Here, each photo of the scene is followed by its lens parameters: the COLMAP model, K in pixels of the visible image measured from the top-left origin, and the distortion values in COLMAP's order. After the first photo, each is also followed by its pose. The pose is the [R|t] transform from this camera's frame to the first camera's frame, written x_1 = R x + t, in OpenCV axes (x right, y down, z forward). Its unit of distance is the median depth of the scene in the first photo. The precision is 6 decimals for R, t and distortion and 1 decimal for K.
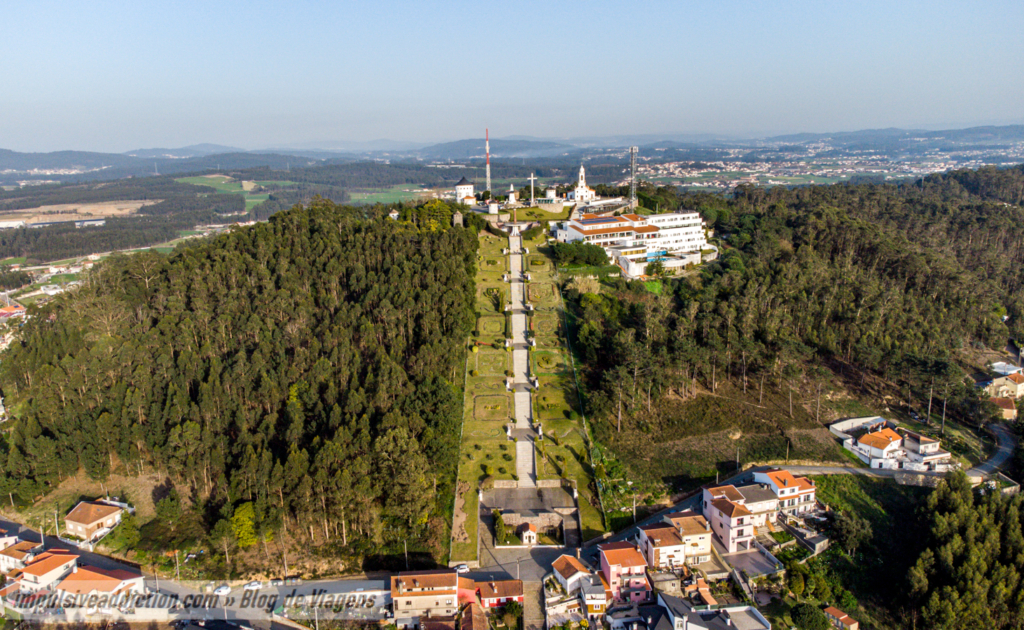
lens RADIAL K [[838.5, 0, 512.0], [0, 838.5, 315.0], [0, 0, 1]] dist [0.044115, 0.005248]
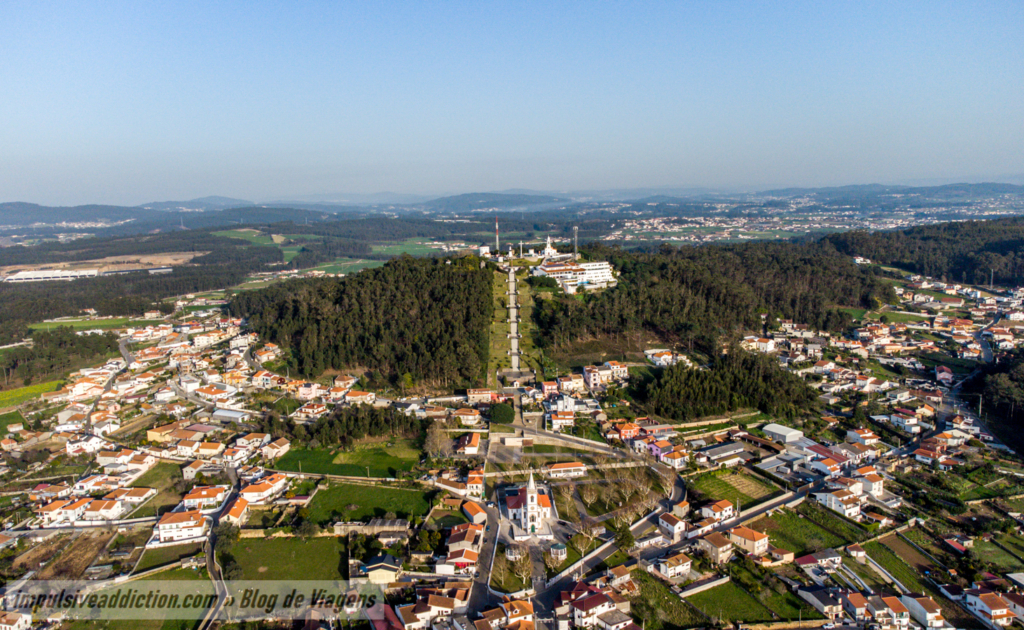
lens RADIAL K [[838.5, 0, 512.0], [0, 838.5, 315.0], [0, 0, 1]] dist [0.044115, 0.005248]
pose [[0.999999, 0.001720, 0.000050, 0.003426], [-0.001714, 0.998219, -0.059637, 0.110092], [-0.000152, 0.059637, 0.998220, -0.872795]]
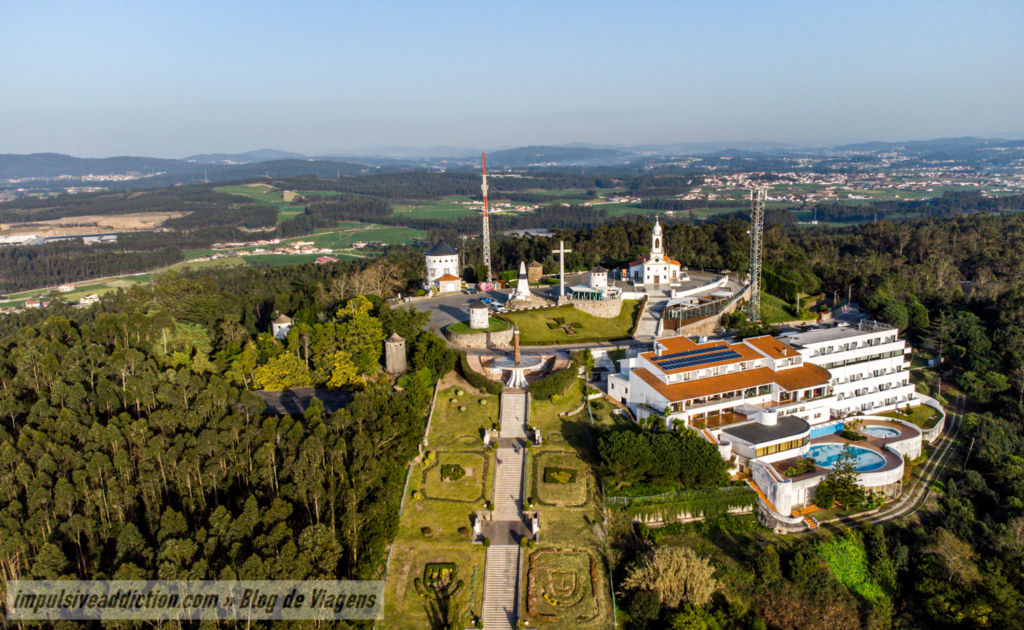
lens RADIAL K [[841.4, 0, 541.9], [0, 841.4, 312.3], [0, 0, 1]] dist [0.045626, 0.009311]
pose [[0.999312, 0.012586, -0.034898, 0.030474], [-0.012987, 0.999852, -0.011305, -0.119831], [0.034751, 0.011750, 0.999327, 0.486772]]
